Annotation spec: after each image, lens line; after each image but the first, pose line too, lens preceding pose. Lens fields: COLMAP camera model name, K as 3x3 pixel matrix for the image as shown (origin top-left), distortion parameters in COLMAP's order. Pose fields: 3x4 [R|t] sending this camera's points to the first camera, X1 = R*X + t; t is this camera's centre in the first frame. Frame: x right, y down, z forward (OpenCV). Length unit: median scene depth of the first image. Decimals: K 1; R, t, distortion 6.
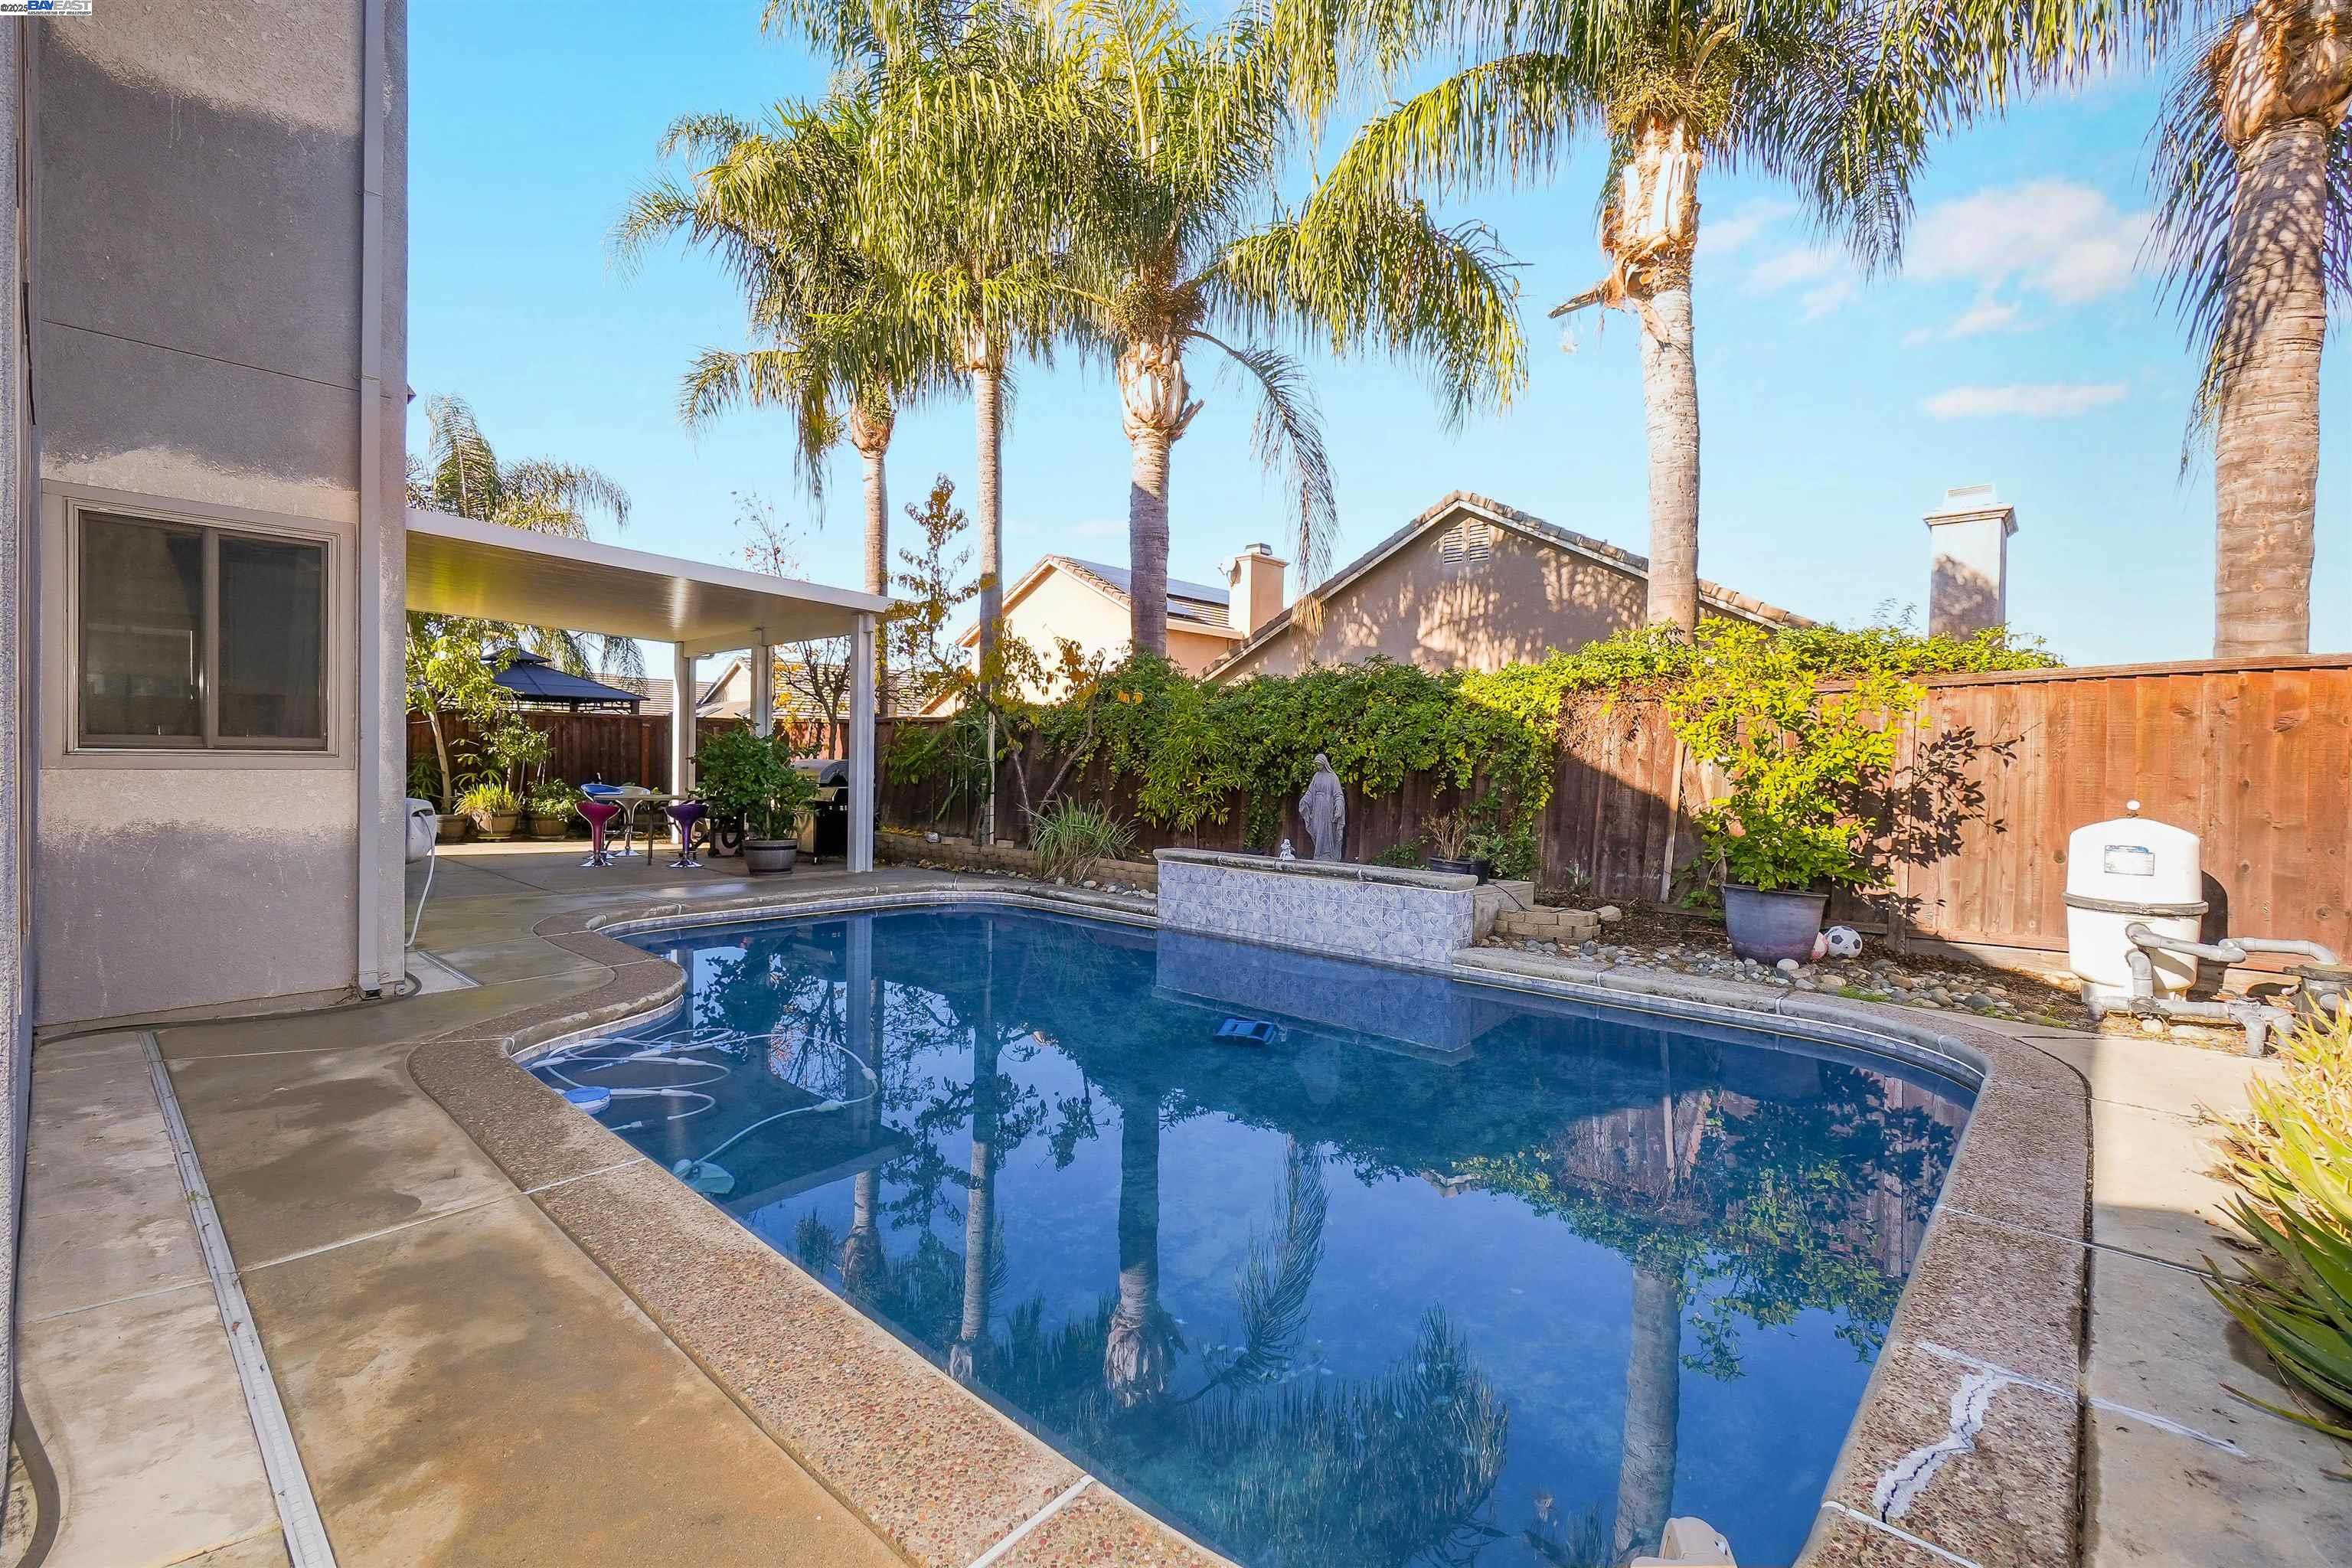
lens RADIAL K [[1014.5, 0, 1170.3], [0, 1014.5, 770.3], [0, 0, 1]] dist [-0.006924, 0.000962]
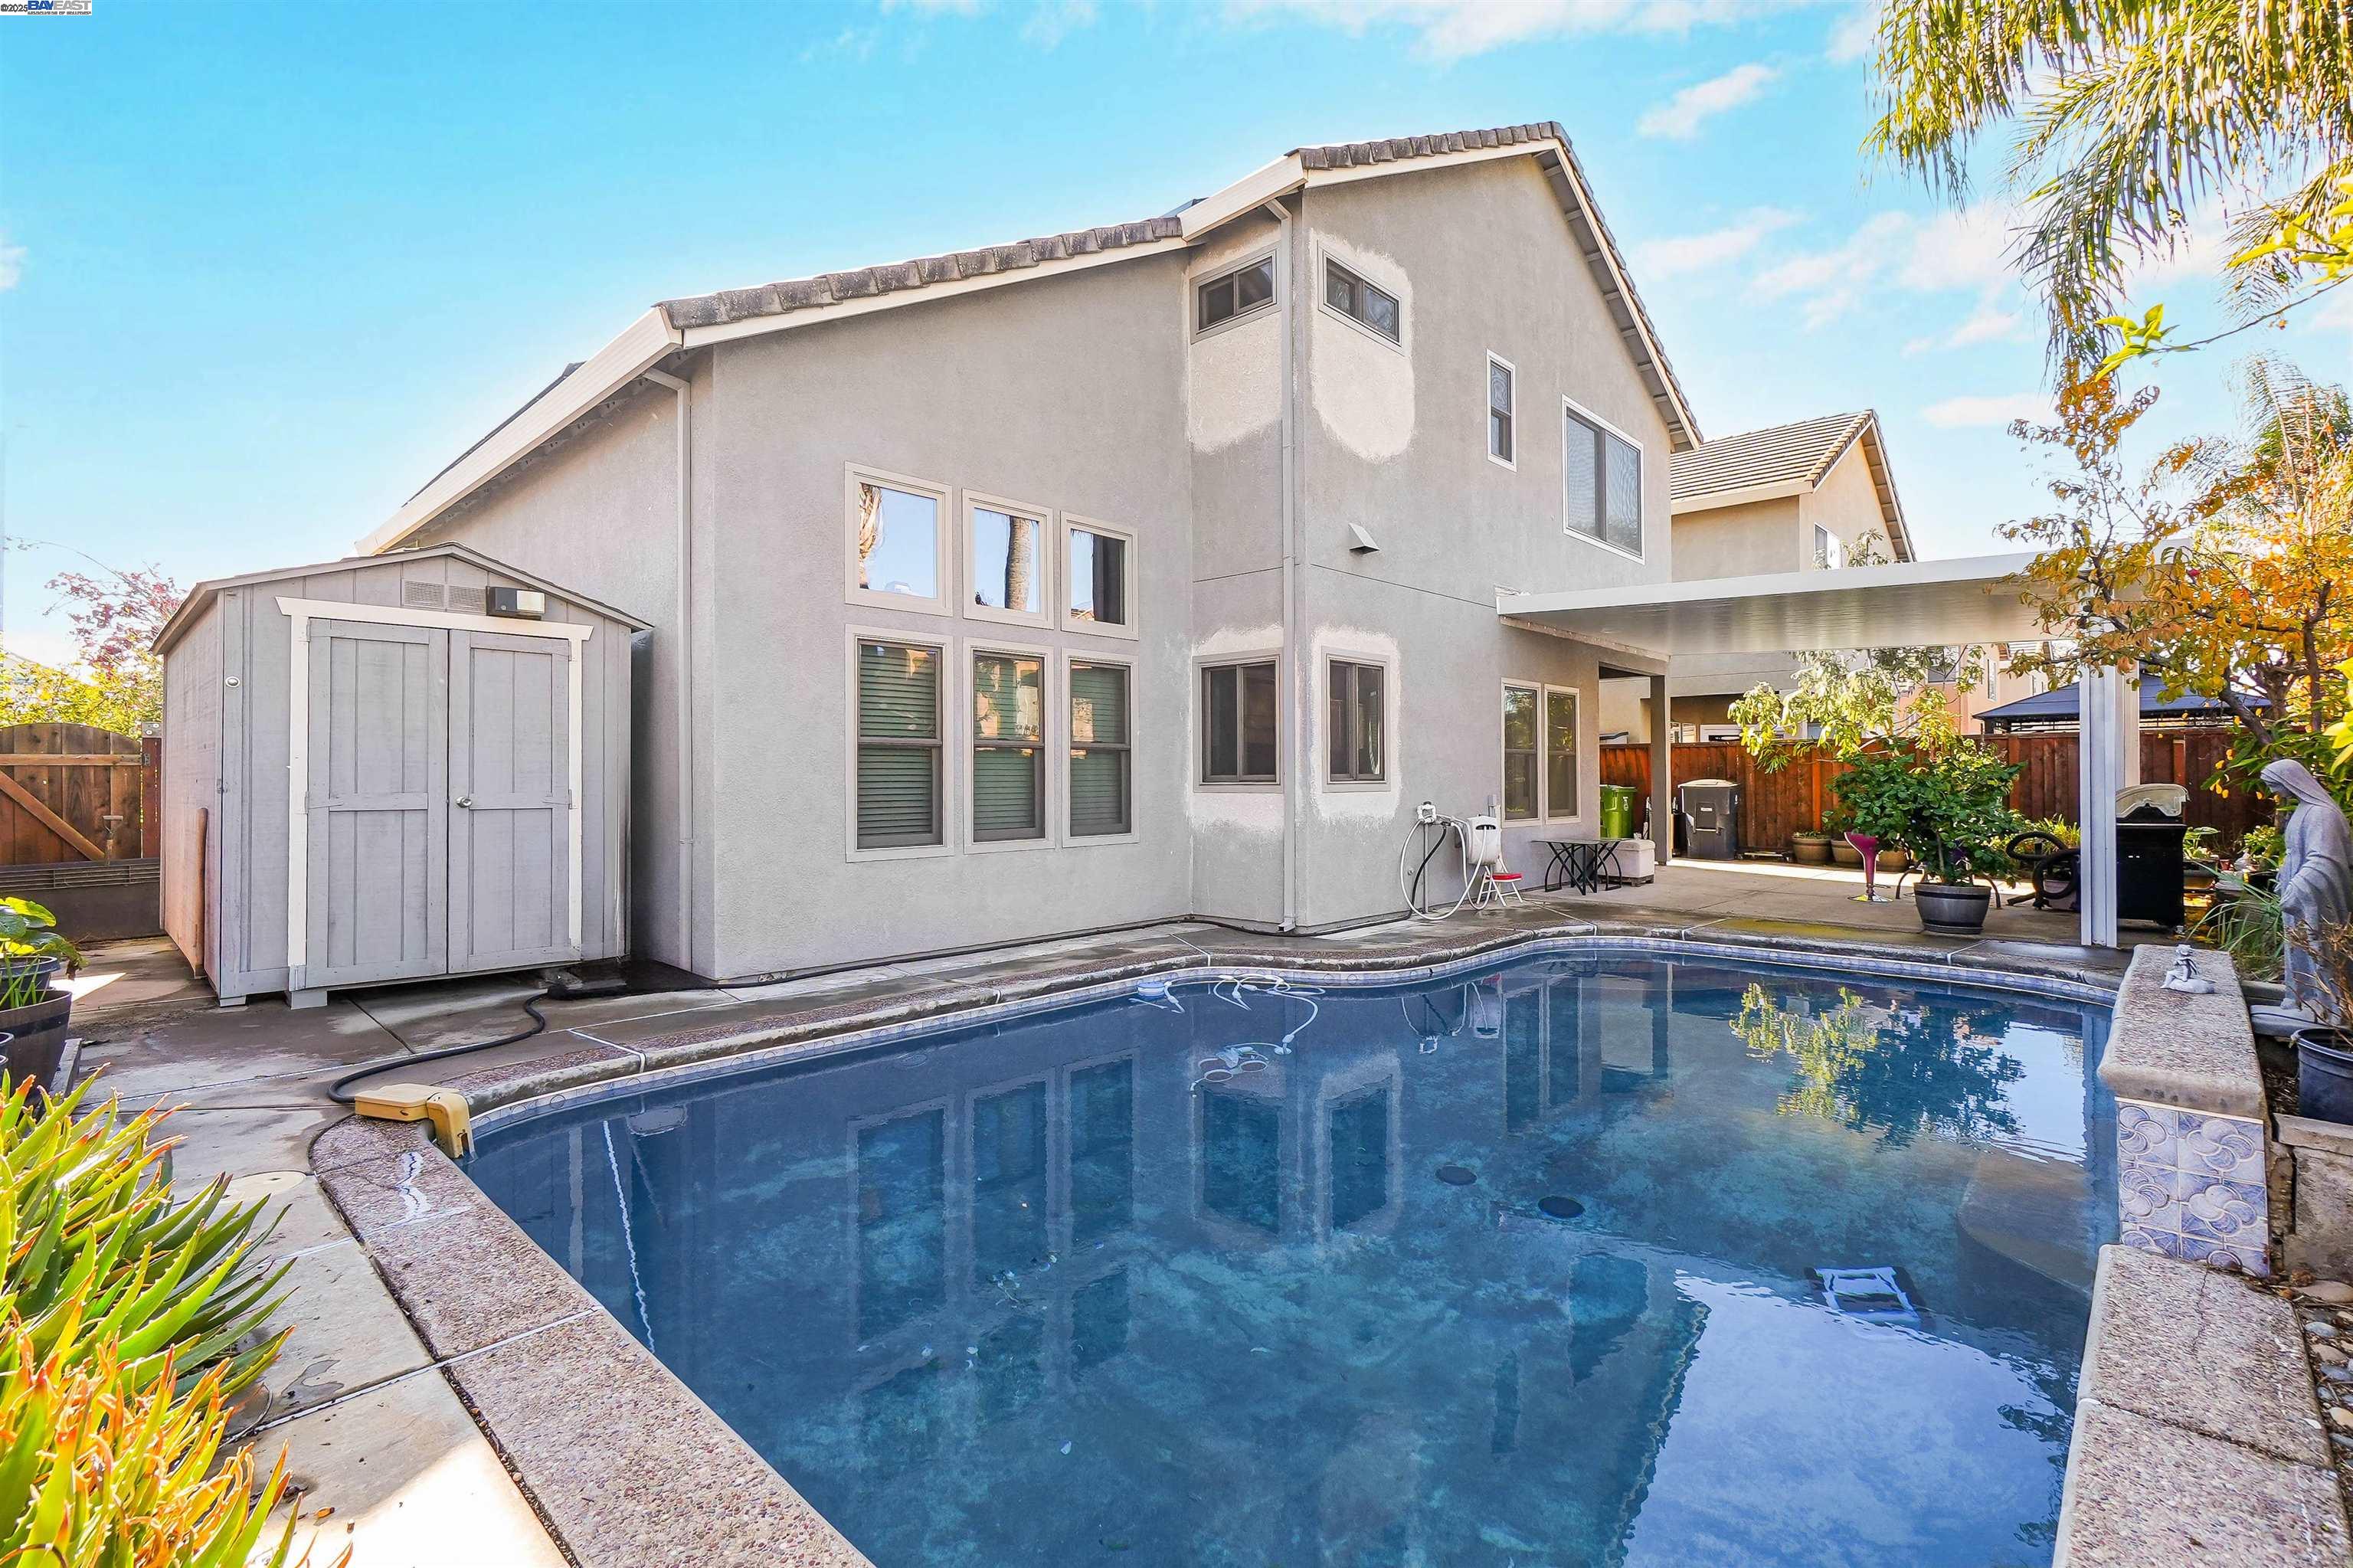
lens RADIAL K [[1015.0, 0, 1167.7], [0, 1015.0, 782.1], [0, 0, 1]] dist [-0.006924, 0.000962]
pose [[0.003566, -0.011665, -0.999926, 1.623278], [-0.005973, 0.999914, -0.011686, 0.002064], [0.999976, 0.006014, 0.003496, 1.480167]]
